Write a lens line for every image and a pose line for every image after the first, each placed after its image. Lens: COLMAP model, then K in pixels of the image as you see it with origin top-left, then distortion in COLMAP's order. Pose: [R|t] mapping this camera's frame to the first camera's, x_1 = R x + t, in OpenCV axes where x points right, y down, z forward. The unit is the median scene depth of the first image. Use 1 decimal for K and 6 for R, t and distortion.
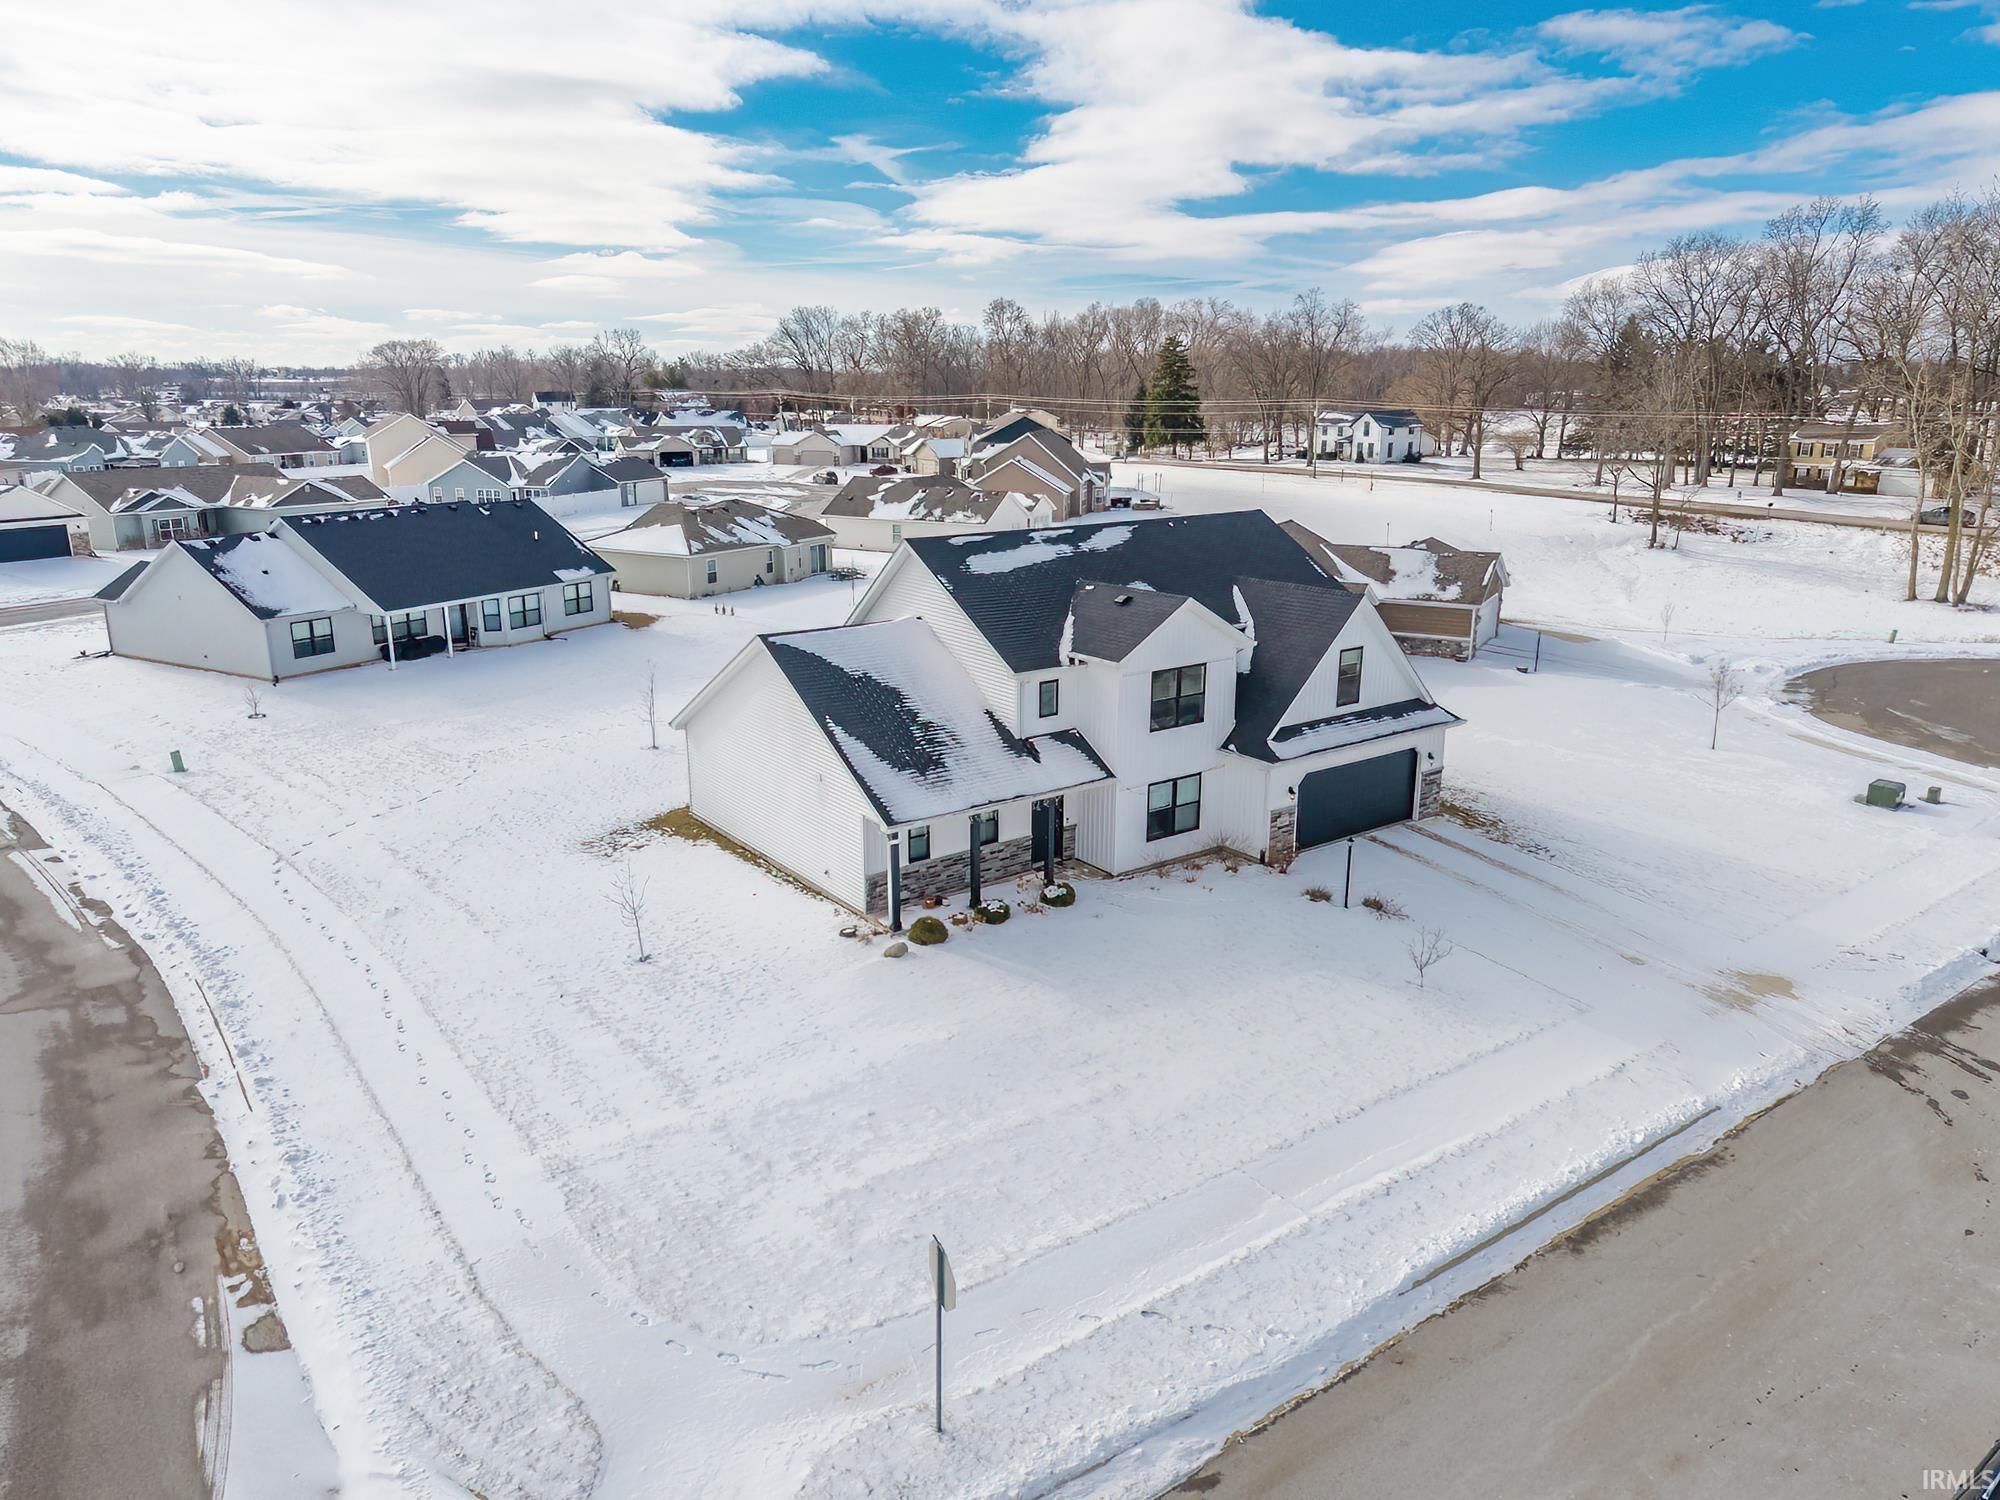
lens RADIAL K [[1381.9, 0, 1001.5], [0, 1381.9, 745.1], [0, 0, 1]] dist [0.008359, -0.002824]
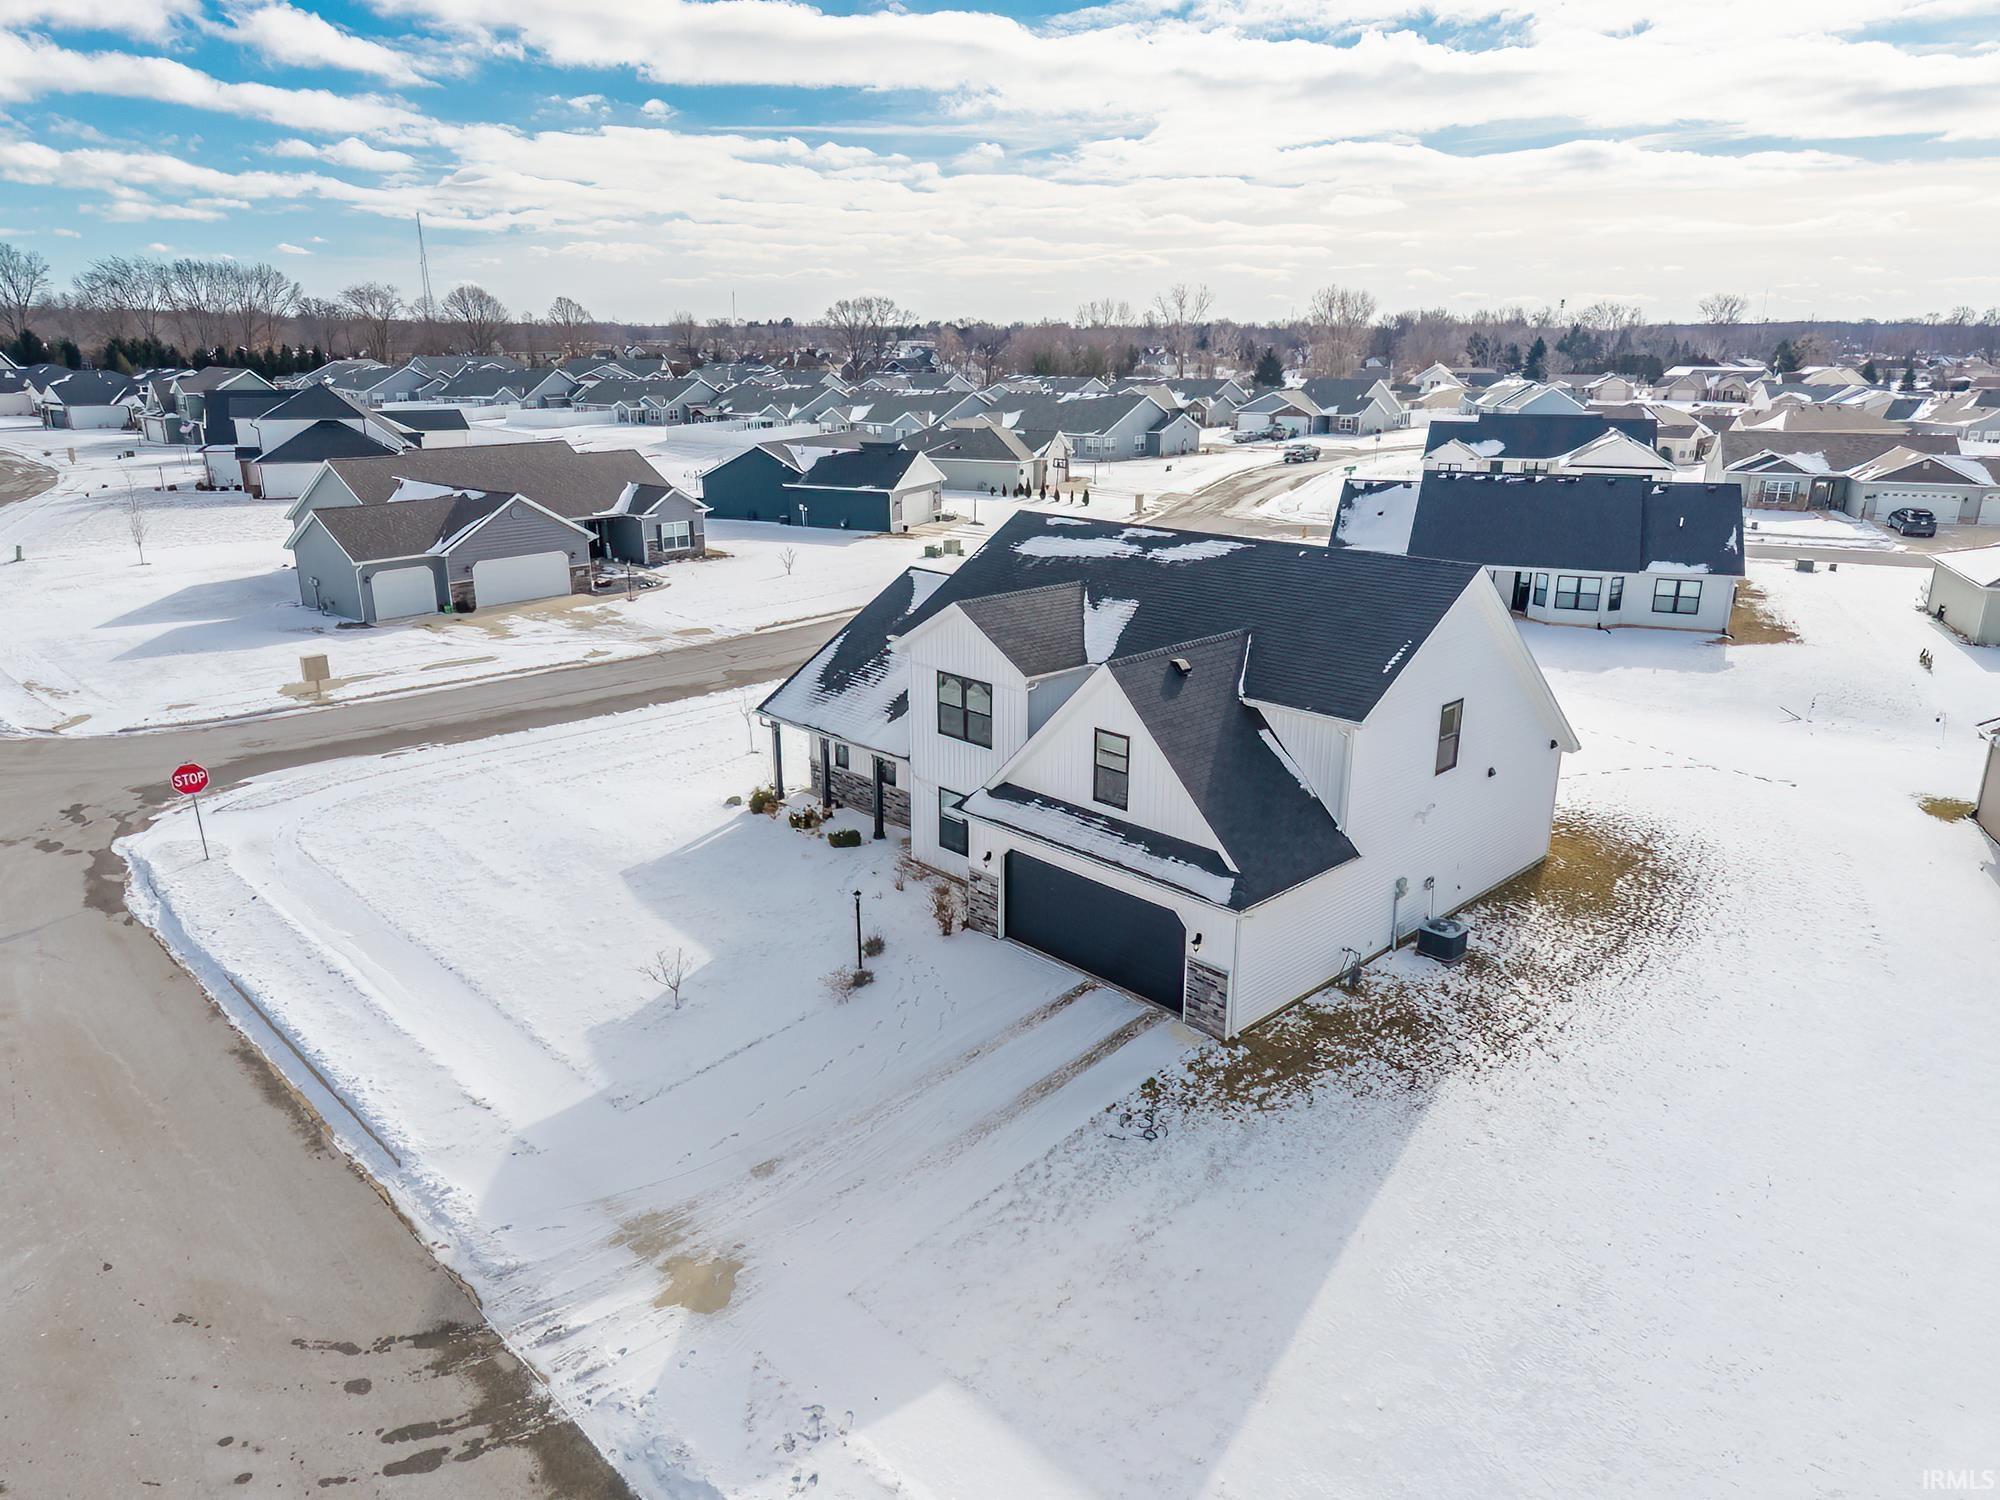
lens RADIAL K [[1381.9, 0, 1016.5], [0, 1381.9, 757.9], [0, 0, 1]] dist [0.008359, -0.002824]
pose [[0.119890, 0.291971, -0.948883, 1.179701], [-0.256539, 0.932427, 0.254495, -0.287571], [0.959070, 0.212914, 0.186691, 1.005990]]
